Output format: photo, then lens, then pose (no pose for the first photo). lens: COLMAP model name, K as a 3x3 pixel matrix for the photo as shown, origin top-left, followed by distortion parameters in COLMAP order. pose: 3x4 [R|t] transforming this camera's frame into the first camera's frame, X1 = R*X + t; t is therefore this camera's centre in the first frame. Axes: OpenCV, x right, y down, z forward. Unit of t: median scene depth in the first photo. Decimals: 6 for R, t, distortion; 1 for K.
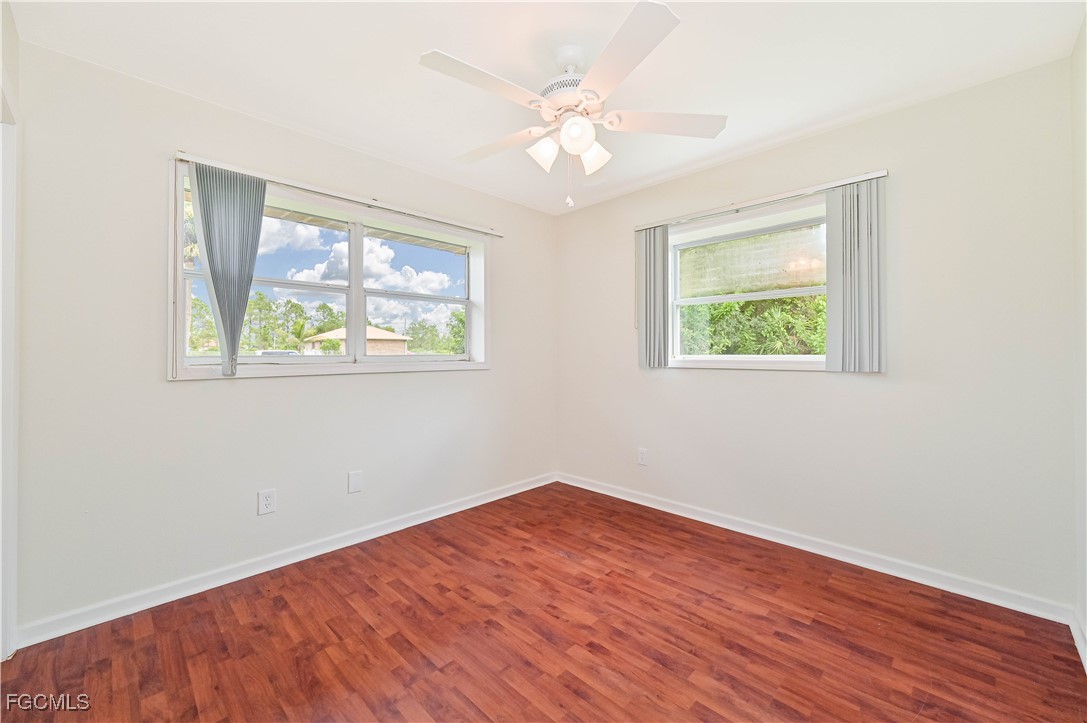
lens RADIAL K [[431.4, 0, 543.8], [0, 431.4, 354.6], [0, 0, 1]] dist [-0.001551, -0.000762]
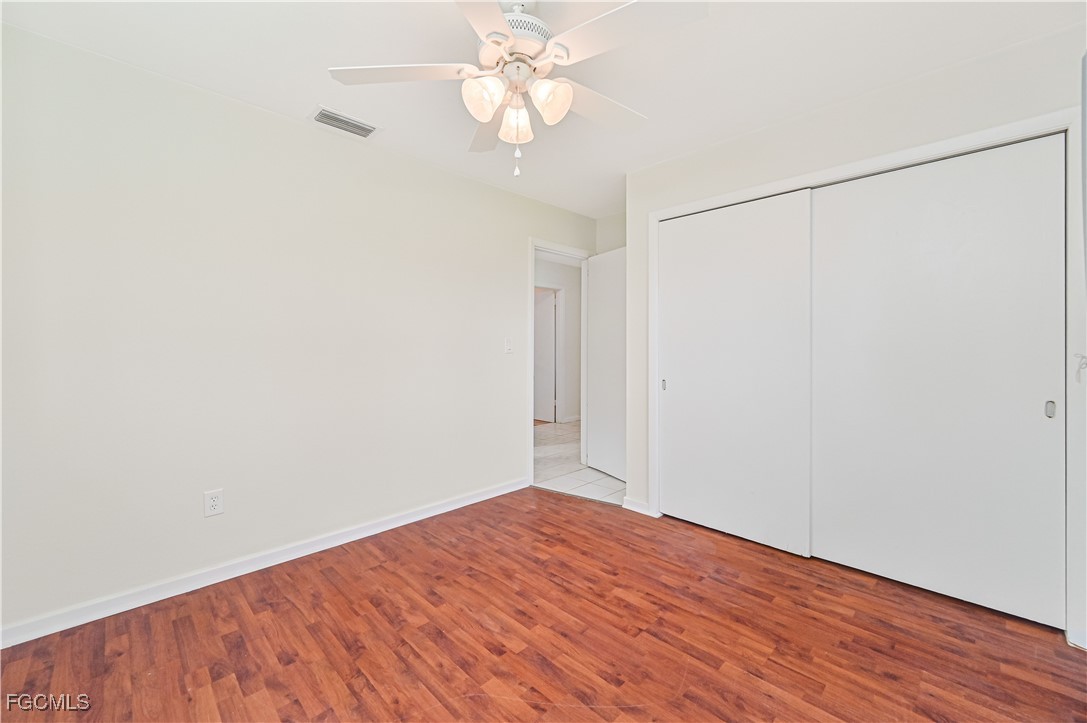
lens RADIAL K [[431.4, 0, 543.3], [0, 431.4, 353.8], [0, 0, 1]] dist [-0.001551, -0.000762]
pose [[-0.999973, 0.003639, 0.006310, 0.006196], [0.003760, 0.999808, 0.019234, -0.010279], [-0.006239, 0.019257, -0.999795, 1.981977]]
